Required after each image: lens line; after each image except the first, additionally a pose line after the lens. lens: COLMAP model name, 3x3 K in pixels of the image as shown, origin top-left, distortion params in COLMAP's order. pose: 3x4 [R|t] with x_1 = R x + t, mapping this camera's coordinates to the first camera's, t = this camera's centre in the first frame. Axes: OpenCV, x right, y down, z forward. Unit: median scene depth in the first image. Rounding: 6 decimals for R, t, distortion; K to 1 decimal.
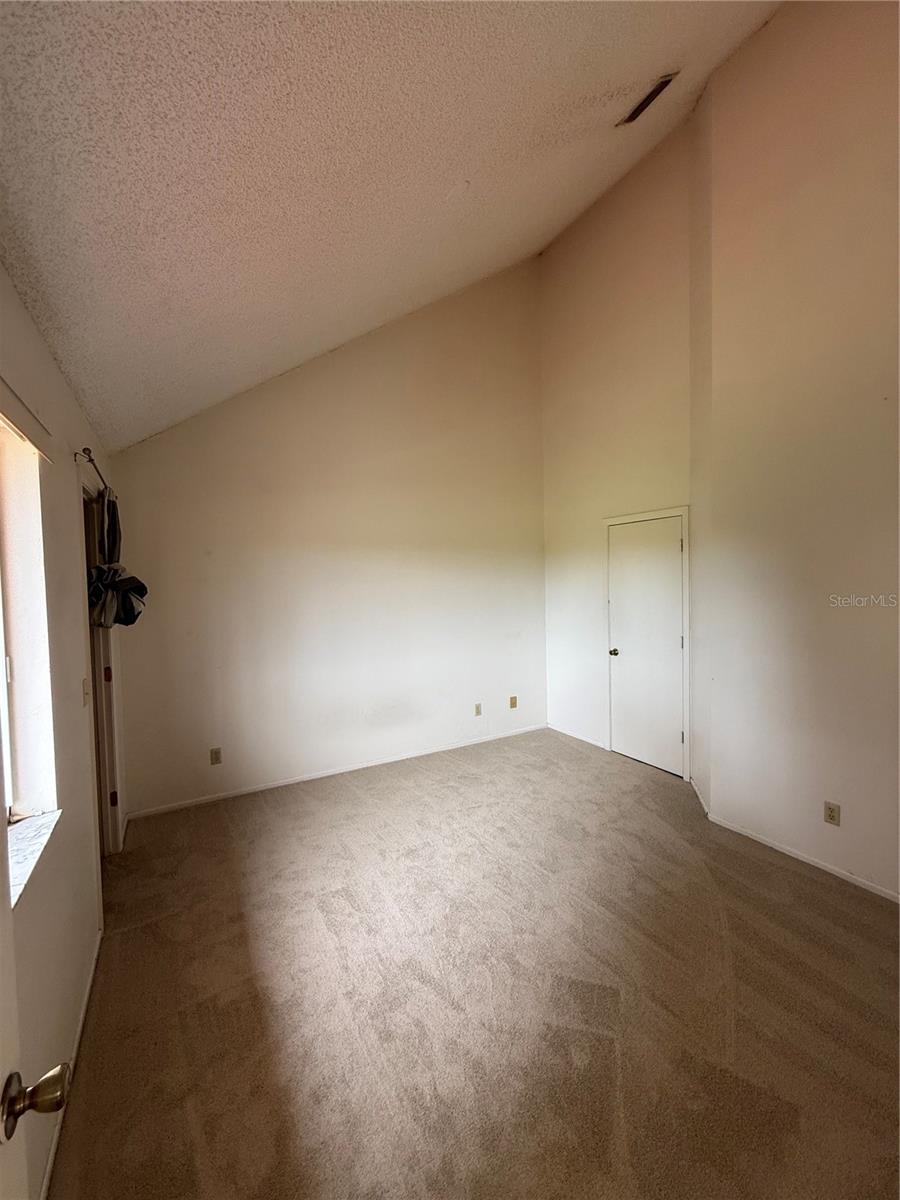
lens RADIAL K [[477.3, 0, 447.1], [0, 477.3, 605.6], [0, 0, 1]] dist [-0.003102, -0.000017]
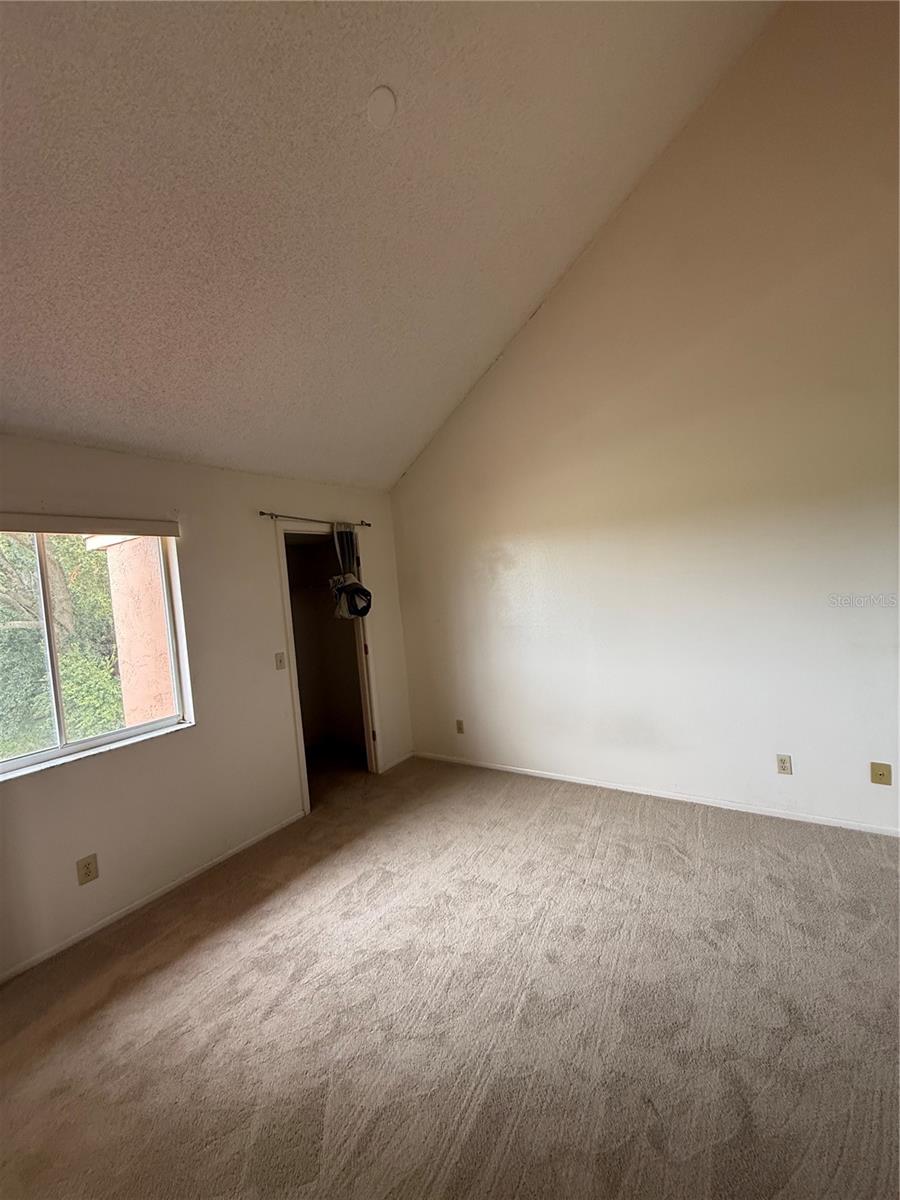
lens RADIAL K [[477.3, 0, 449.7], [0, 477.3, 595.2], [0, 0, 1]] dist [-0.003102, -0.000017]
pose [[0.440401, 0.003612, -0.897794, 0.678747], [0.034212, 0.999198, 0.020803, -0.040927], [0.897149, -0.039877, 0.439925, 0.568885]]
